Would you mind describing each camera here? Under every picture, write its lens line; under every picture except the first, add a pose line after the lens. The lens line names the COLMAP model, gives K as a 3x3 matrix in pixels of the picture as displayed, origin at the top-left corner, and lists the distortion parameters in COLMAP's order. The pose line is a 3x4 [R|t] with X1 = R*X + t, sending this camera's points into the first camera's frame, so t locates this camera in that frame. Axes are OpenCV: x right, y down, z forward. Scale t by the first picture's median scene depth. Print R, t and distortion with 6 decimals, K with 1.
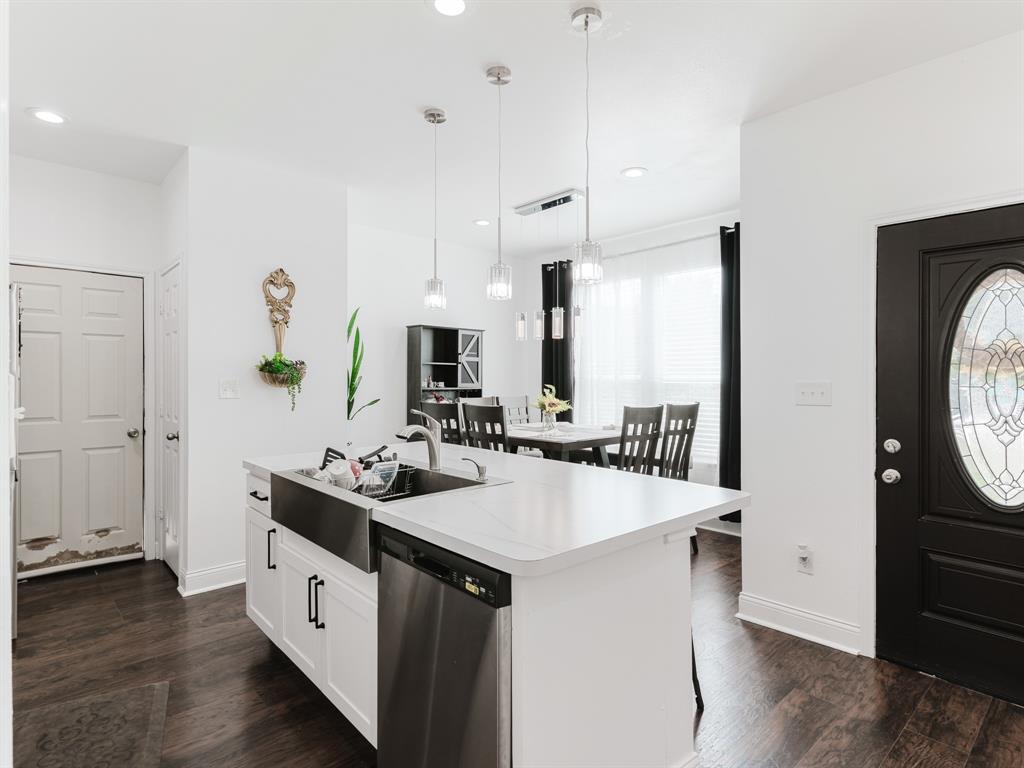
lens RADIAL K [[554.7, 0, 511.8], [0, 554.7, 382.5], [0, 0, 1]] dist [-0.001153, -0.001046]
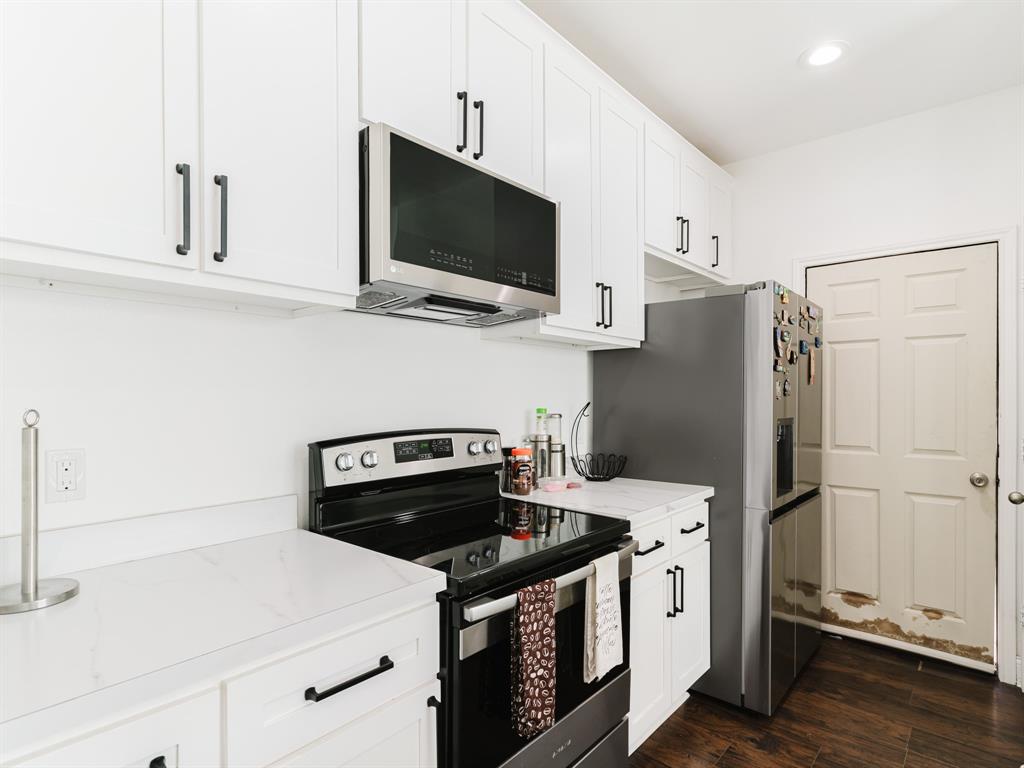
lens RADIAL K [[554.7, 0, 504.6], [0, 554.7, 401.2], [0, 0, 1]] dist [-0.001153, -0.001046]
pose [[0.113654, 0.007019, -0.993496, -0.094428], [-0.005221, 0.999965, 0.006468, -0.004672], [0.993507, 0.004452, 0.113687, 0.374140]]
